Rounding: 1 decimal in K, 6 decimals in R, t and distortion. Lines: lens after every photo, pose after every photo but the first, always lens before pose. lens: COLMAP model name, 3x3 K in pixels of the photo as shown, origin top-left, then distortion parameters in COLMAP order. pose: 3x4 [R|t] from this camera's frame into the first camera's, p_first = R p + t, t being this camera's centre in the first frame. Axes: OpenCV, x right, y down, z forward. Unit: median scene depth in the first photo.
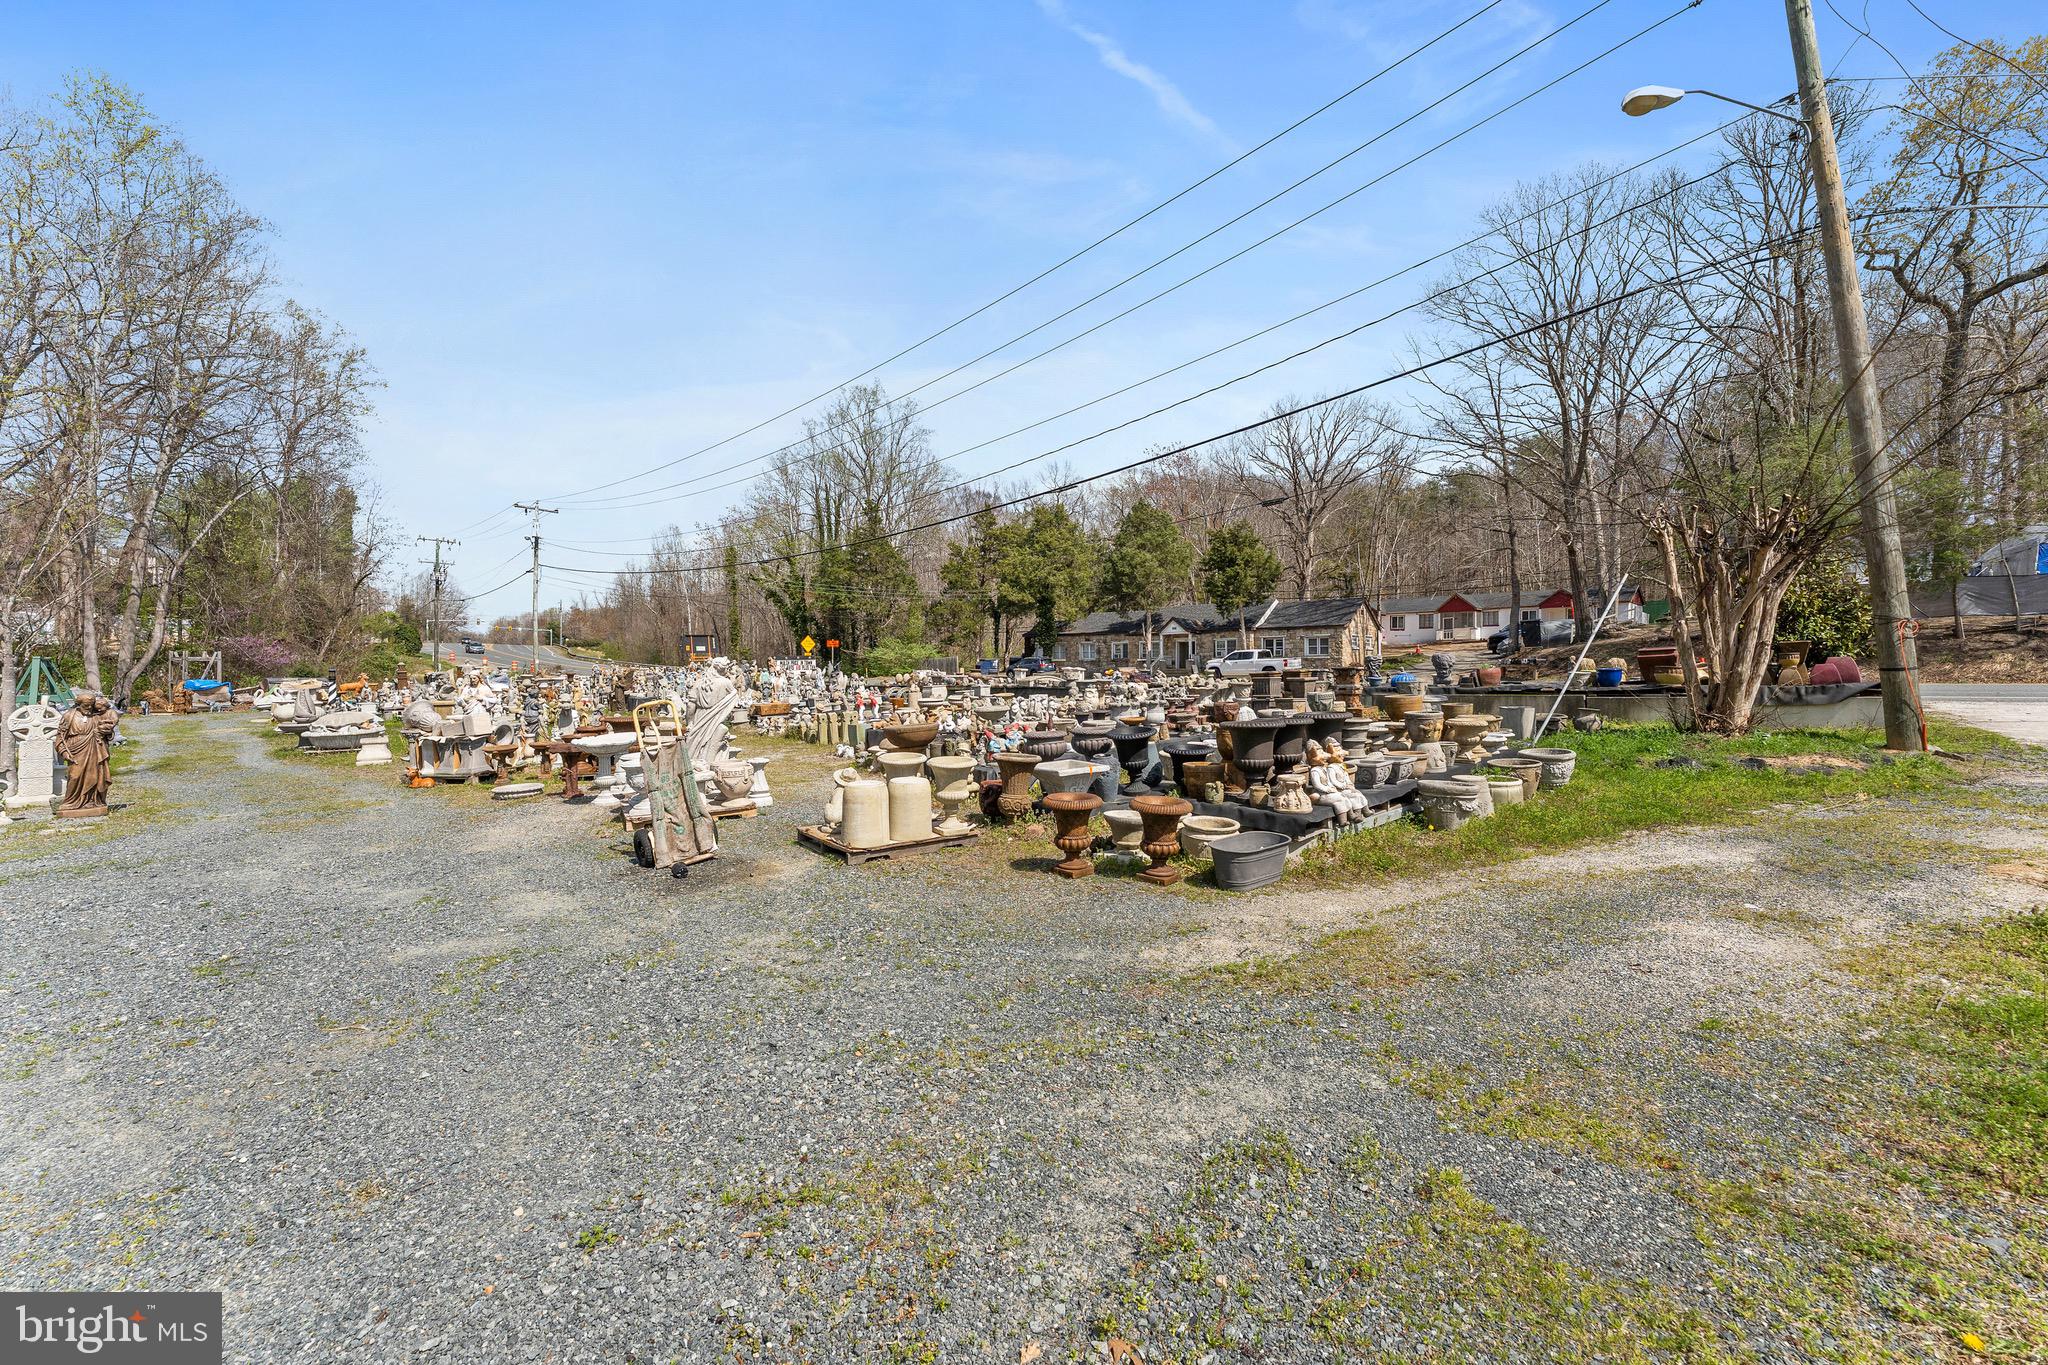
lens RADIAL K [[820.9, 0, 1020.1], [0, 820.9, 672.0], [0, 0, 1]] dist [0.000422, -0.000115]
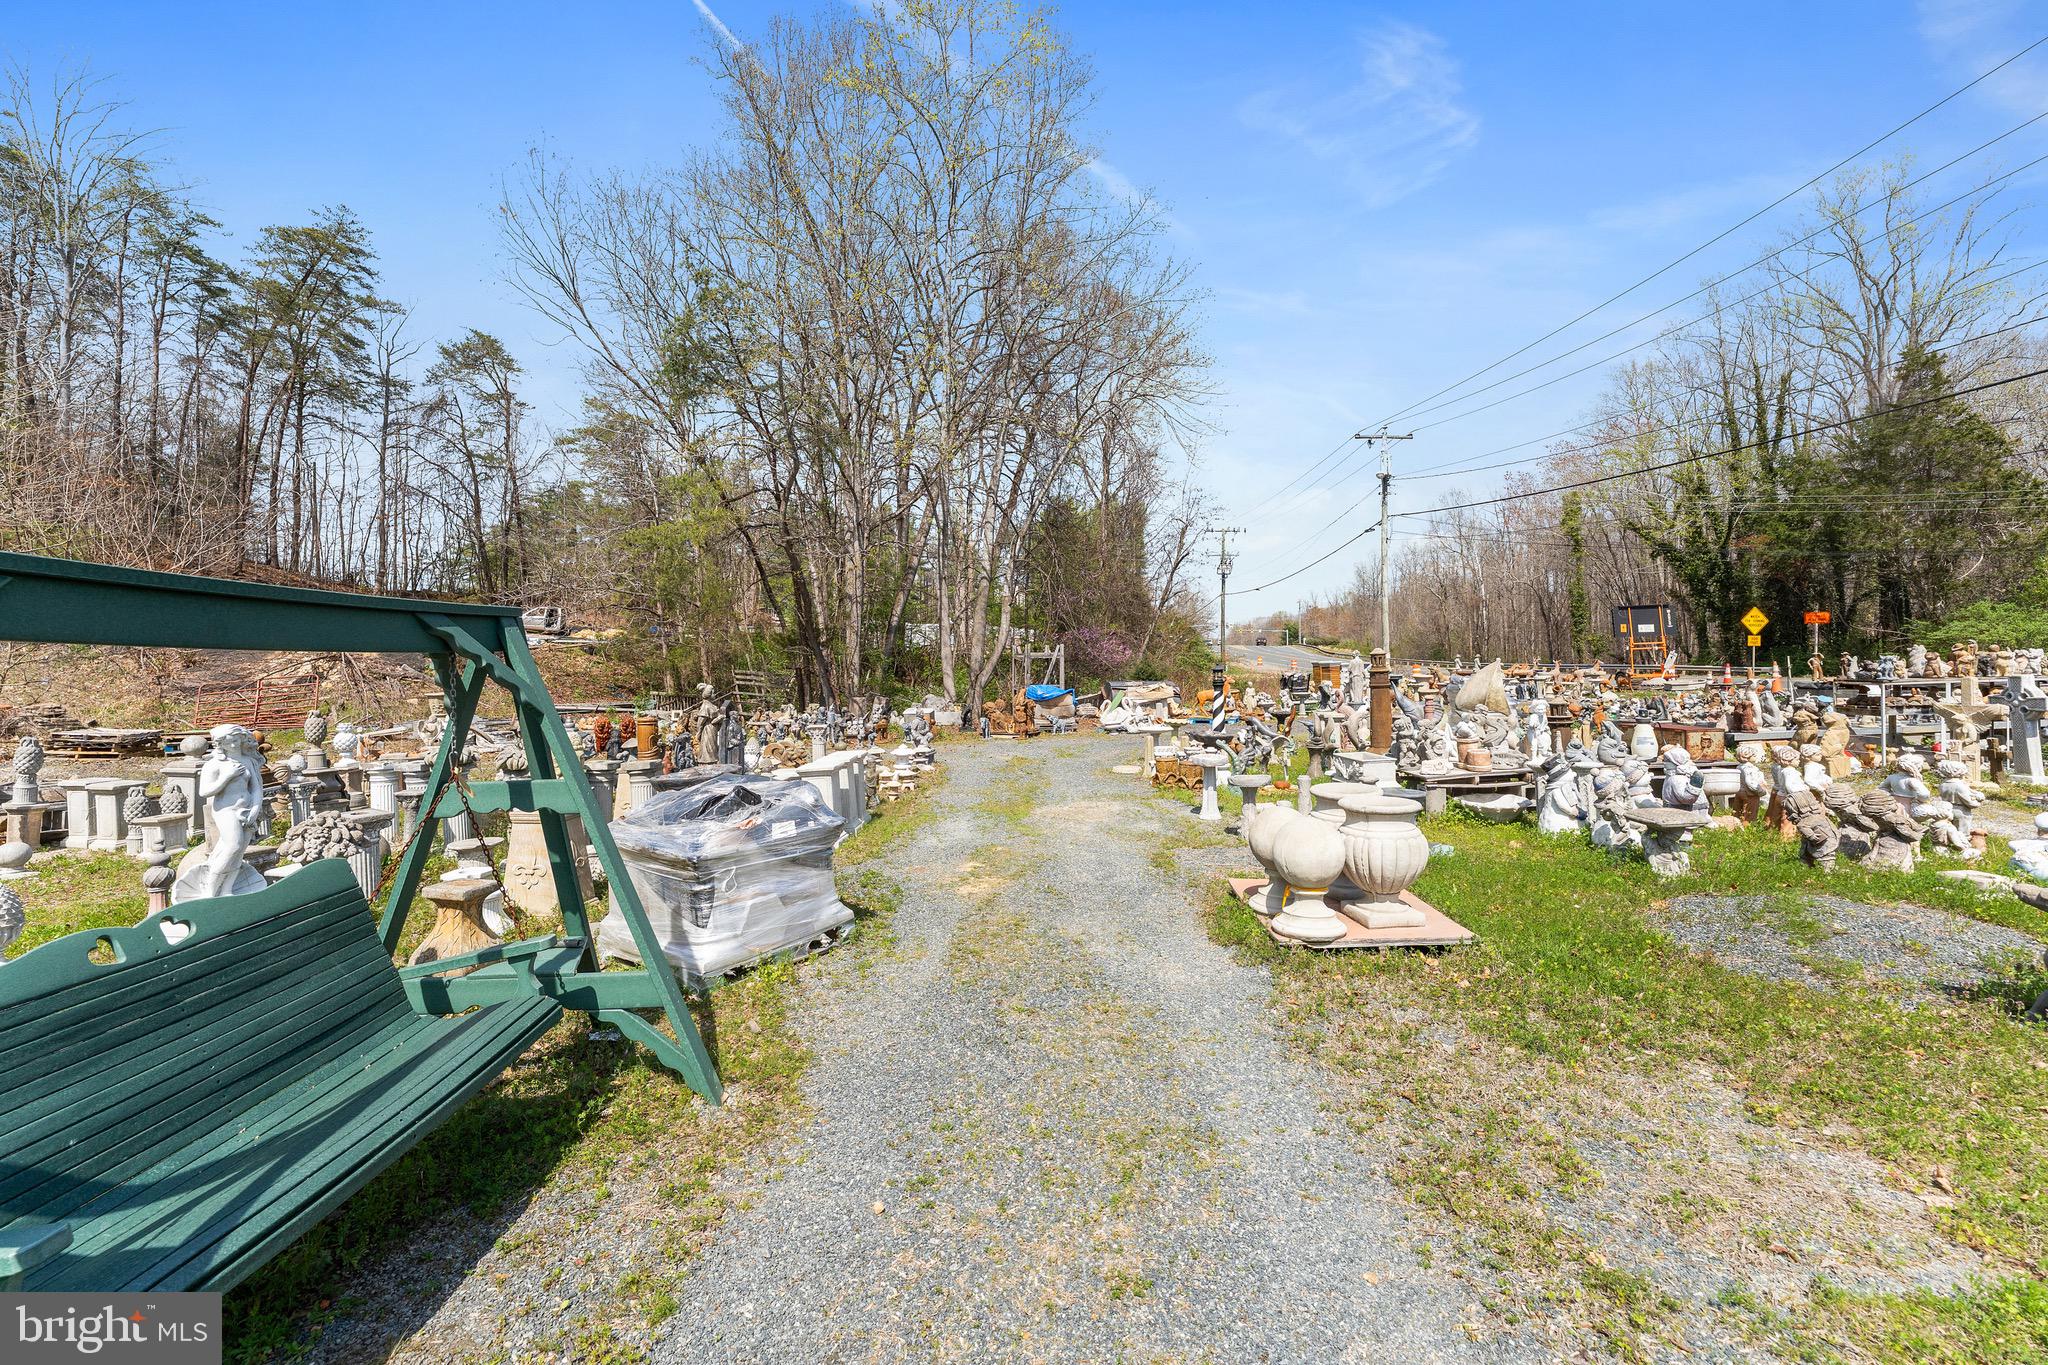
lens RADIAL K [[820.9, 0, 1020.1], [0, 820.9, 672.0], [0, 0, 1]] dist [0.000422, -0.000115]
pose [[0.683465, -0.007866, -0.729941, -0.289466], [0.009272, 0.999955, -0.002095, -0.000253], [0.729925, -0.005336, 0.683507, 0.293501]]
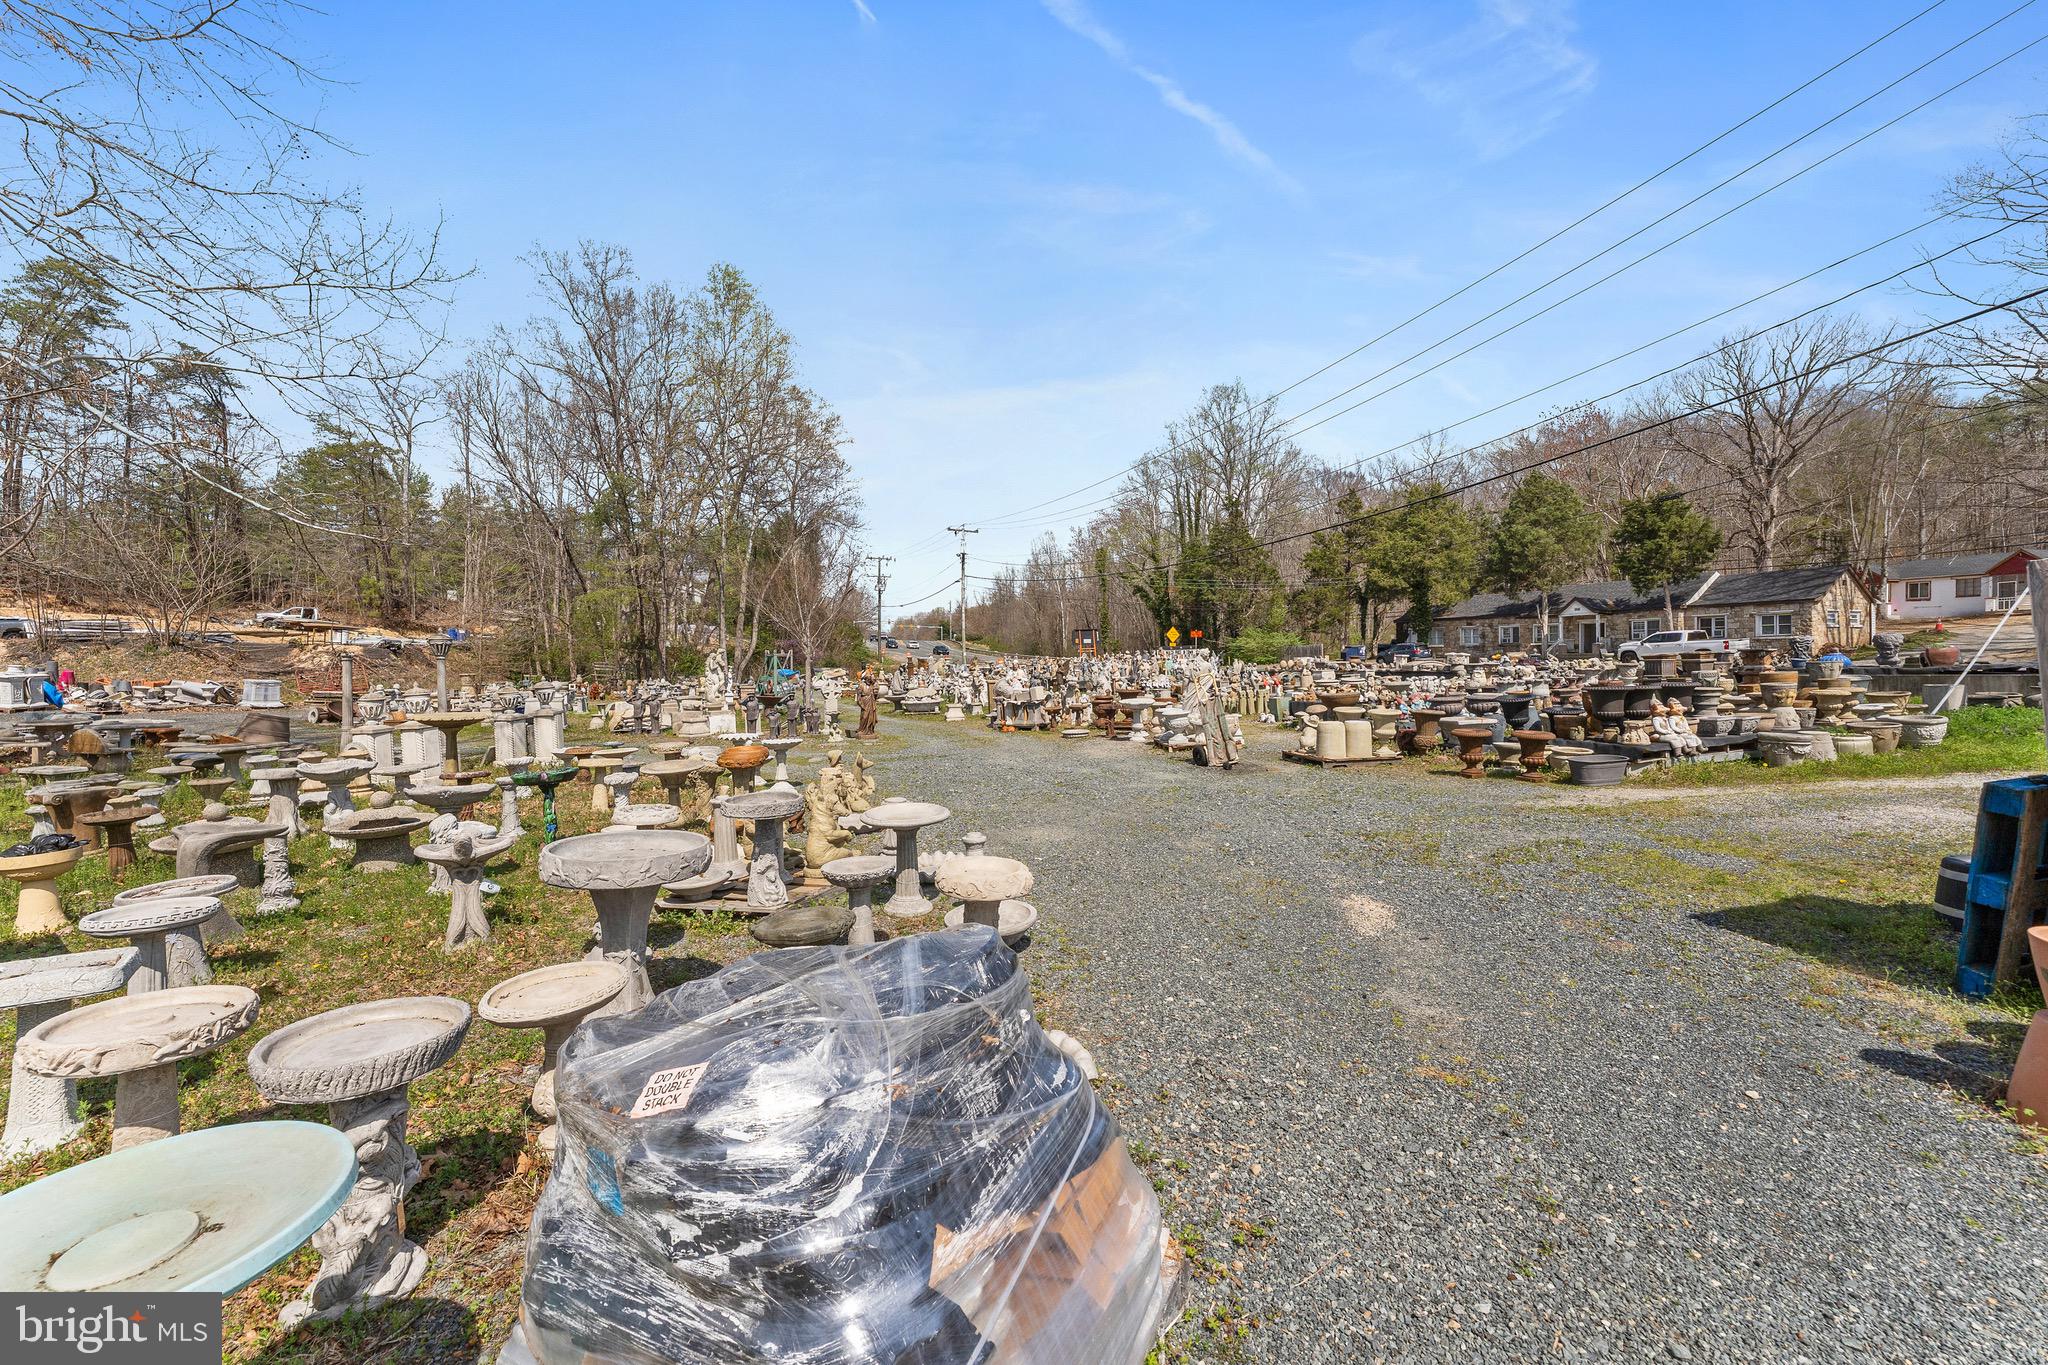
lens RADIAL K [[820.9, 0, 1020.1], [0, 820.9, 672.0], [0, 0, 1]] dist [0.000422, -0.000115]
pose [[0.914339, -0.003726, -0.404932, -0.010743], [0.009132, 0.999893, 0.011421, 0.000822], [0.404846, -0.014141, 0.914276, -0.097150]]
